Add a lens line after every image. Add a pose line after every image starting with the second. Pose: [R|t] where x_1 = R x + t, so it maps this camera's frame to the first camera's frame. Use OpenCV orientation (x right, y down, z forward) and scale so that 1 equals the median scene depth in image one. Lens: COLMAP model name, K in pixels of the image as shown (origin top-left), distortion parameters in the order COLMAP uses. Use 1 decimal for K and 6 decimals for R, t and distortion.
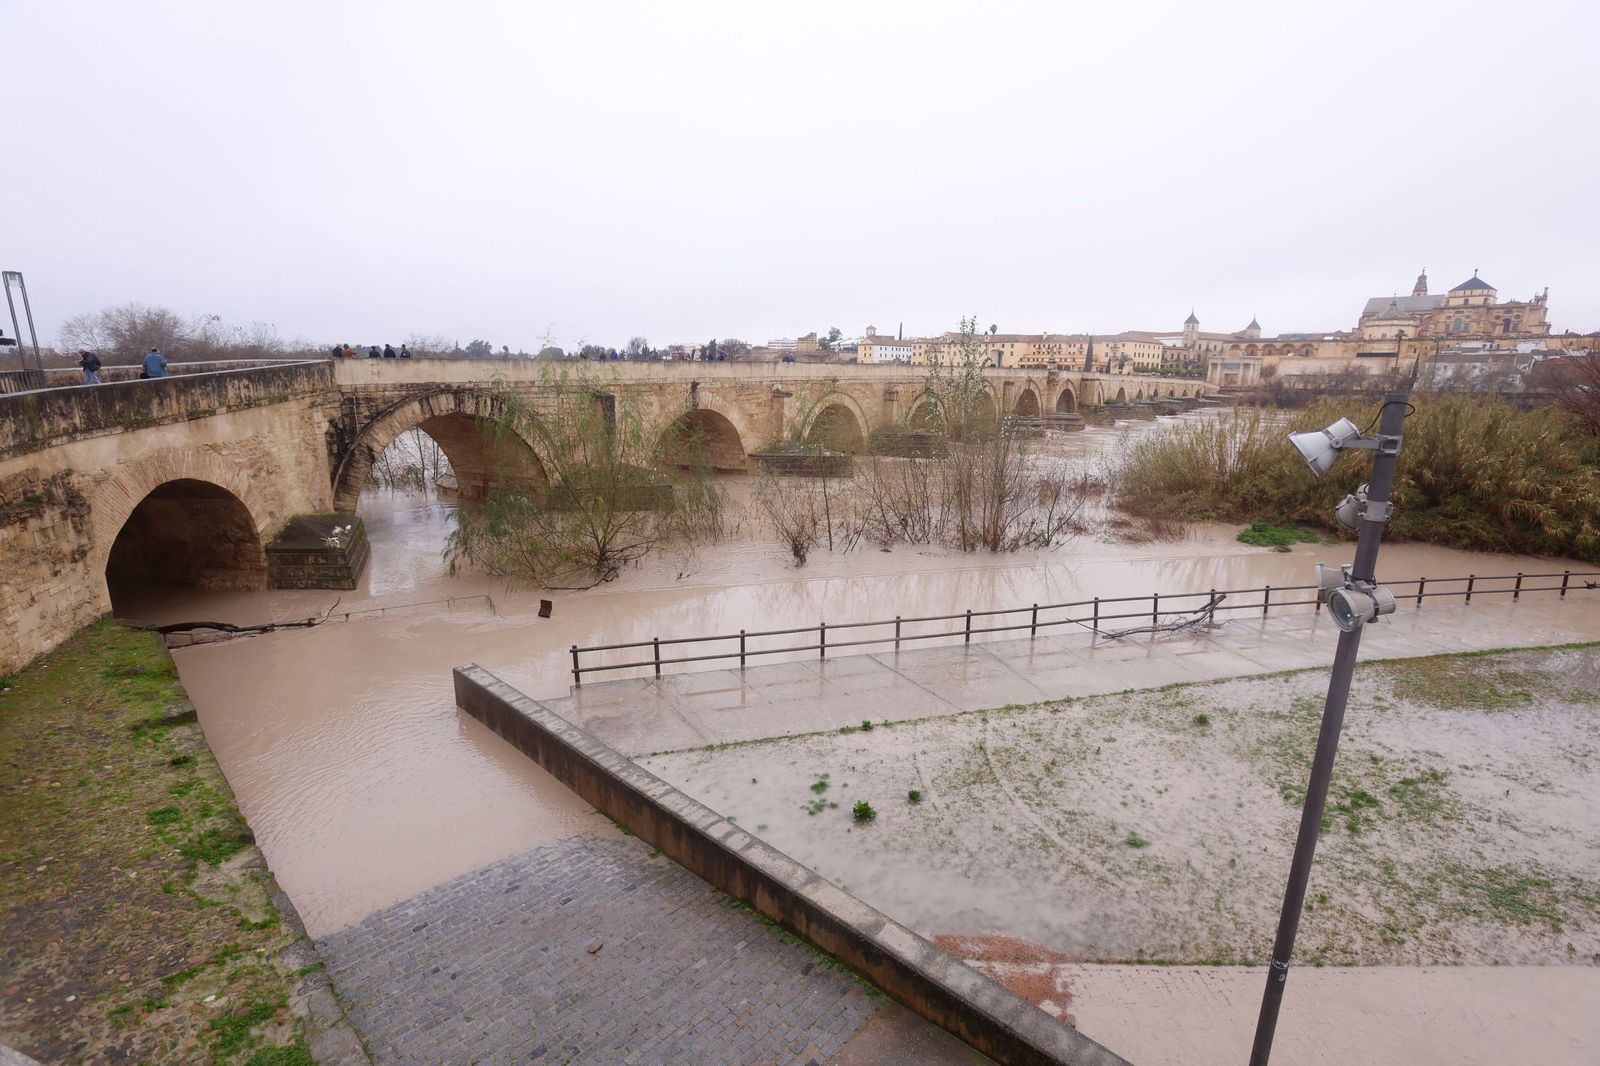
lens RADIAL K [[729.8, 0, 803.9], [0, 729.8, 536.4], [0, 0, 1]] dist [-0.068901, 0.031663]
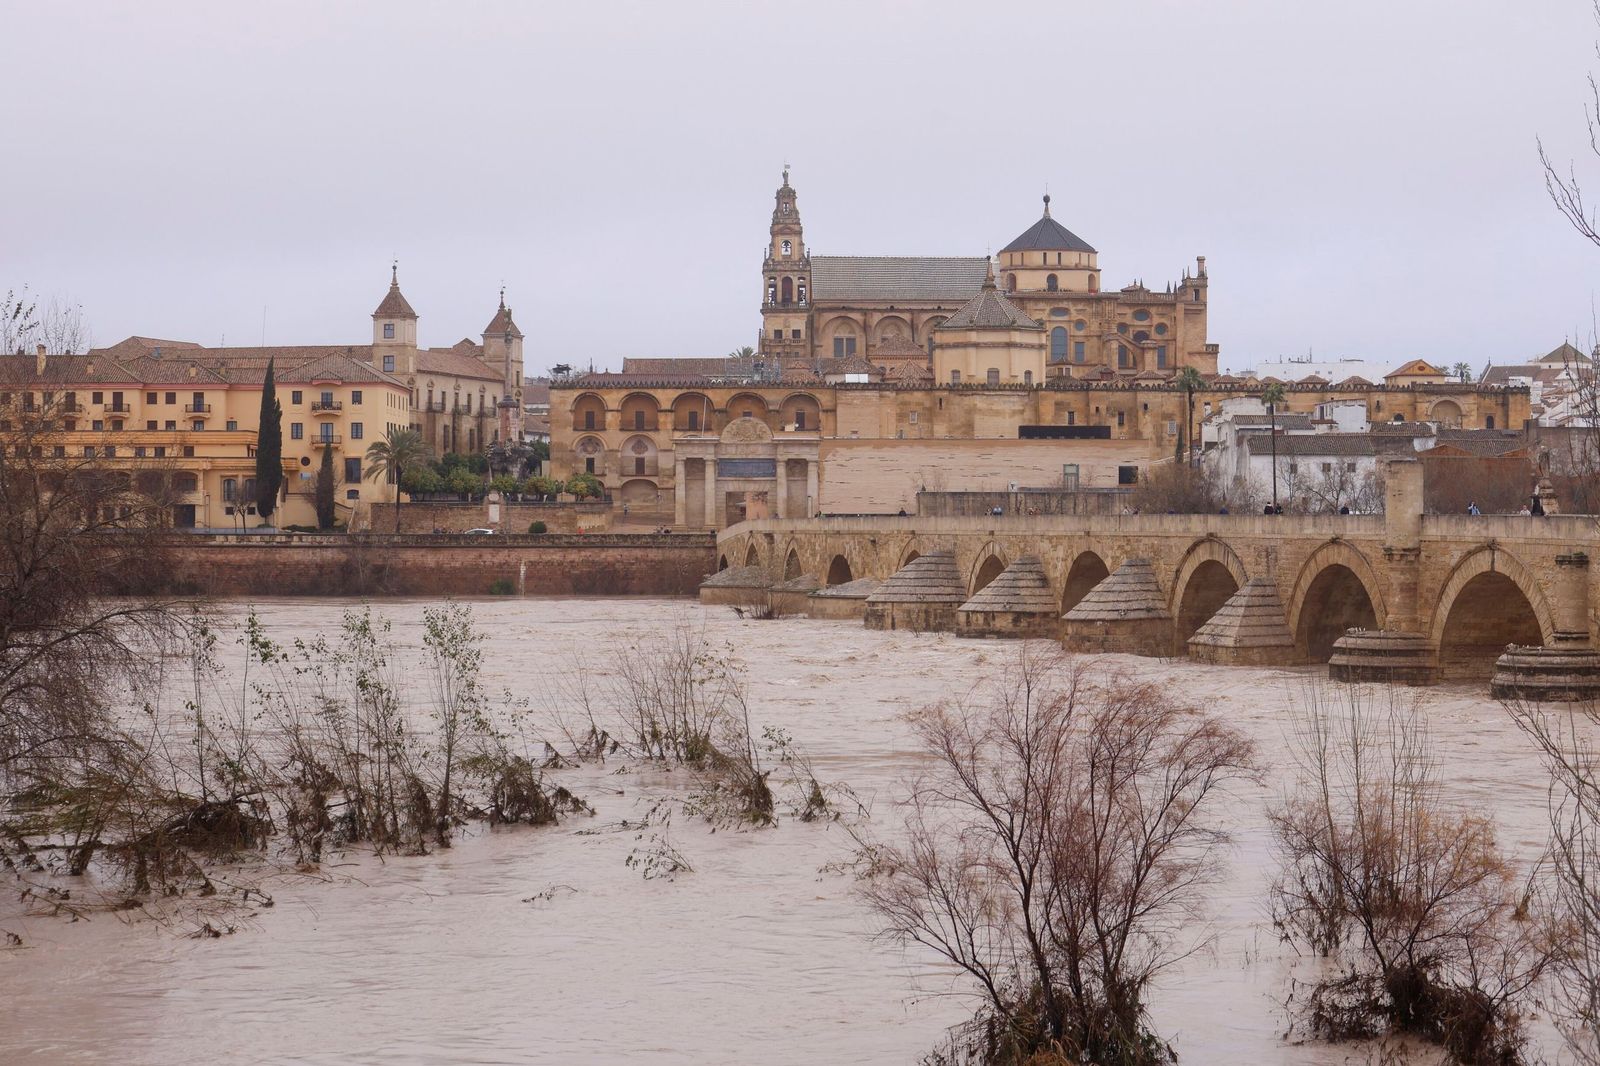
lens RADIAL K [[3286.0, 0, 800.0], [0, 3286.0, 533.0], [0, 0, 1]] dist [-0.255104, 0.133584]
pose [[0.613111, -0.018871, 0.789771, -0.492233], [0.179298, 0.976950, -0.115849, -0.041888], [-0.769381, 0.212633, 0.602363, 0.130197]]
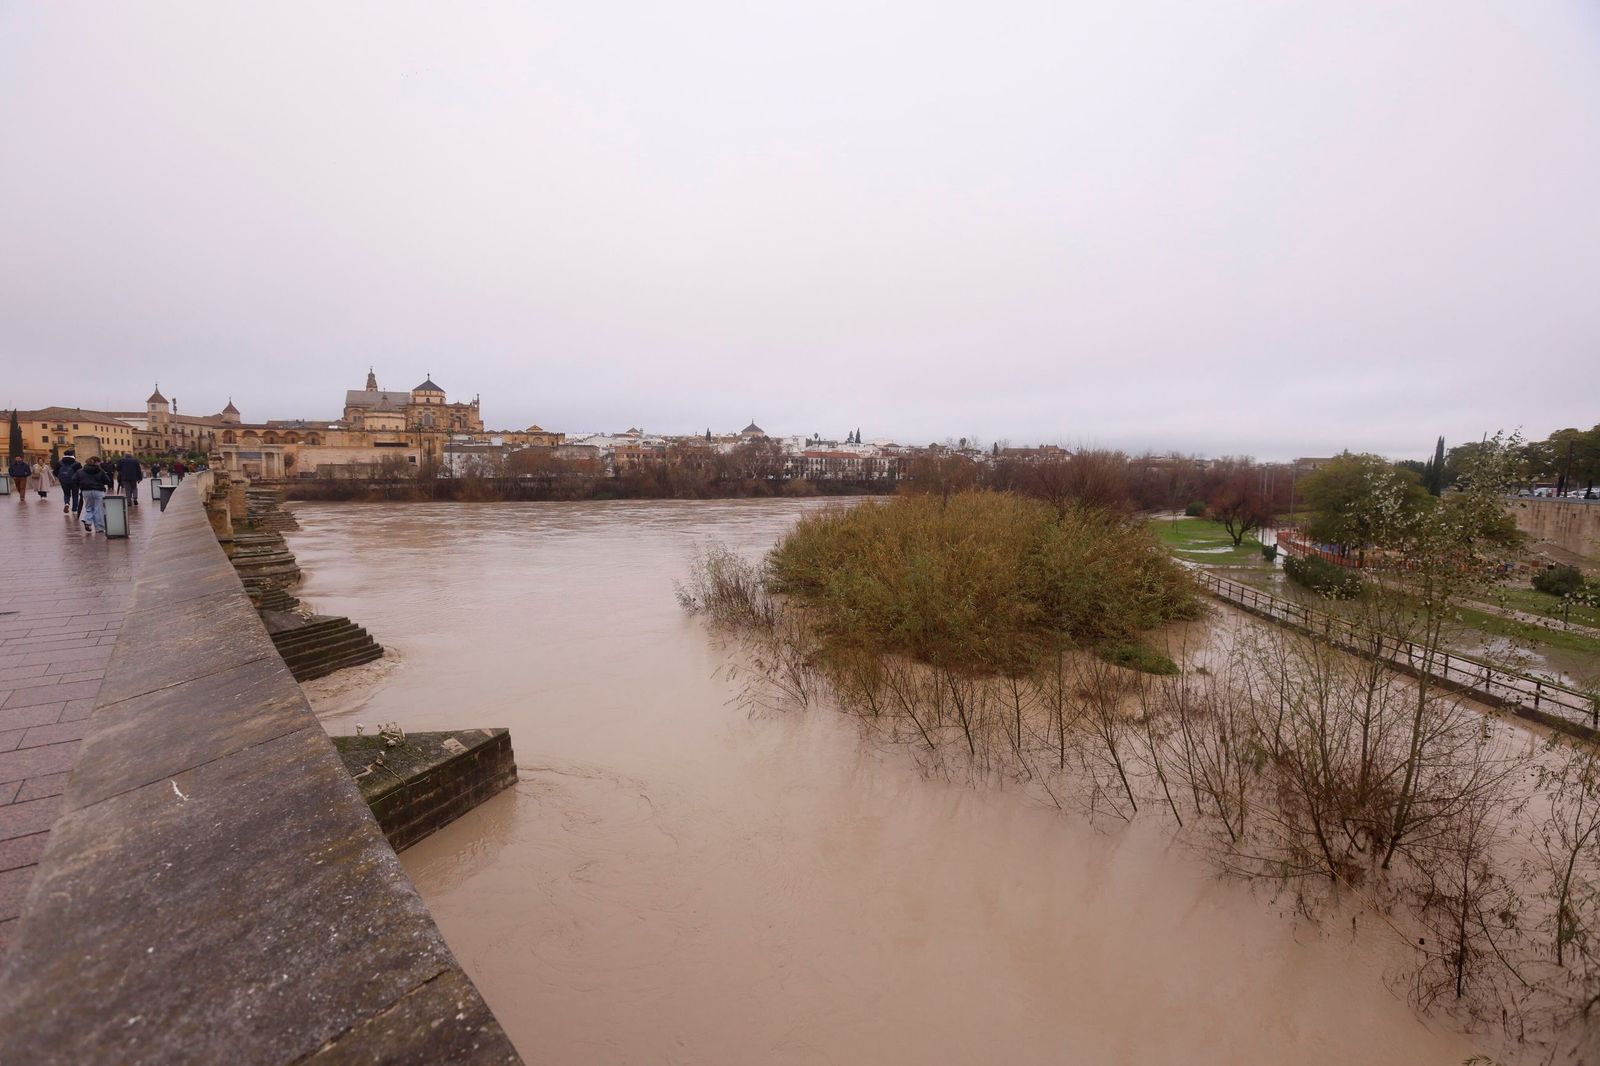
lens RADIAL K [[731.2, 0, 779.4], [0, 731.2, 532.3], [0, 0, 1]] dist [-0.050146, 0.024515]
pose [[0.290003, -0.090900, 0.952699, -0.050134], [0.207687, 0.977733, 0.030069, -0.038810], [-0.934219, 0.189143, 0.302424, 0.148374]]
